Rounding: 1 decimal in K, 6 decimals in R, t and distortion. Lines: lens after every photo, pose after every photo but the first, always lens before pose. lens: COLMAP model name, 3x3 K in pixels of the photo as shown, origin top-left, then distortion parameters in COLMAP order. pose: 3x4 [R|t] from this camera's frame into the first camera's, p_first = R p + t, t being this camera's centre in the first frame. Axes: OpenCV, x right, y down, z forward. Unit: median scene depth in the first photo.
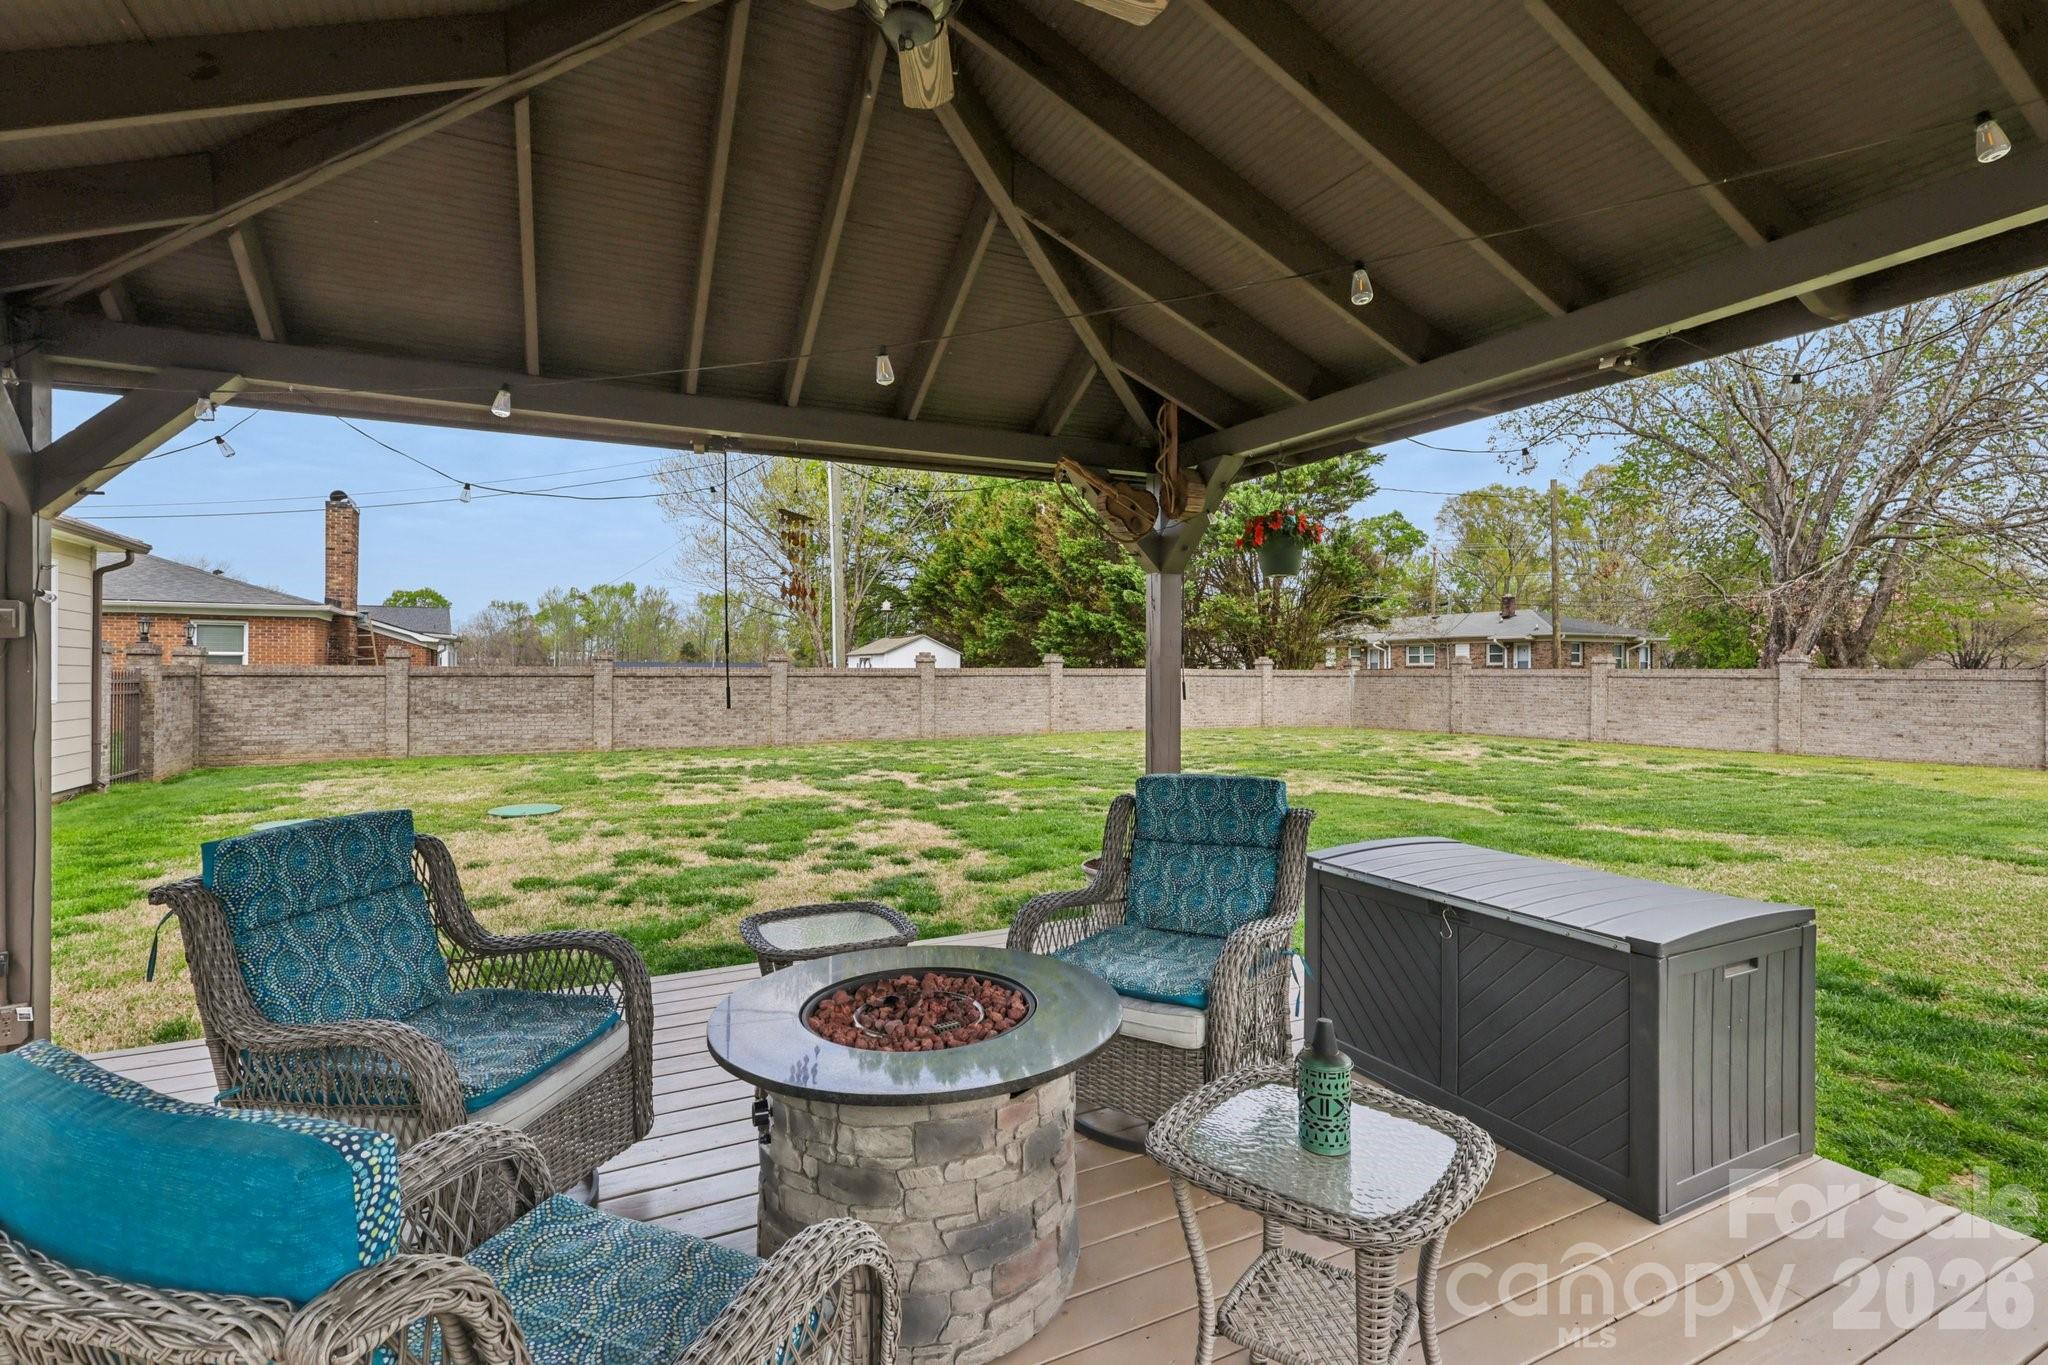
lens RADIAL K [[956.0, 0, 1026.5], [0, 956.0, 675.2], [0, 0, 1]] dist [-0.005497, 0.000142]
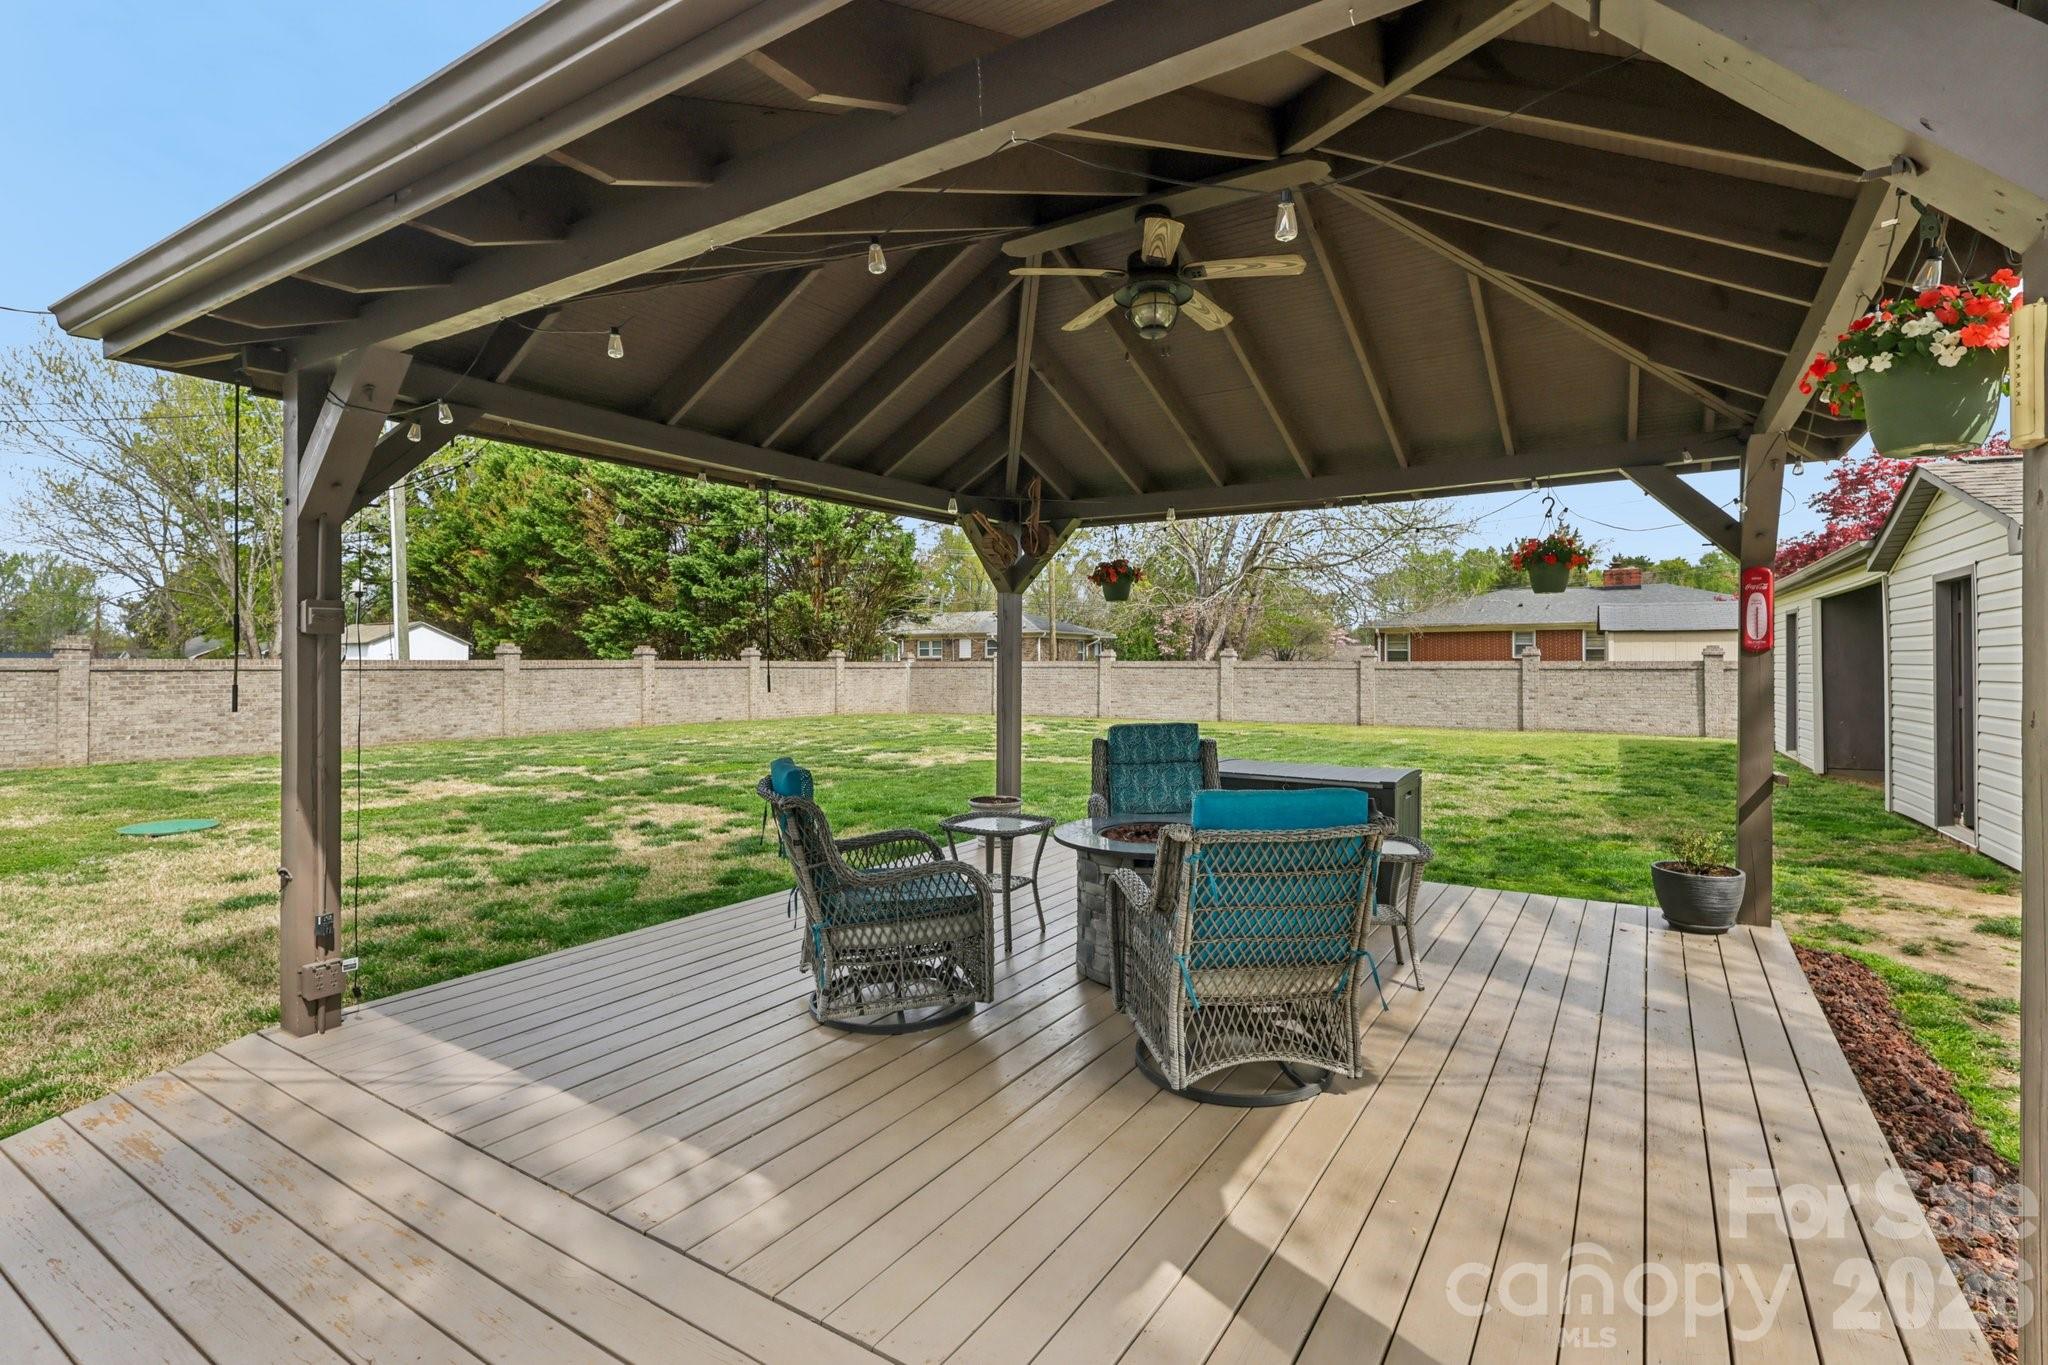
lens RADIAL K [[956.0, 0, 1024.9], [0, 956.0, 668.9], [0, 0, 1]] dist [-0.005497, 0.000142]
pose [[0.861382, -0.004272, 0.507939, -0.134098], [0.003585, 0.999991, 0.002329, 0.000388], [-0.507944, -0.000185, 0.861390, -0.054589]]
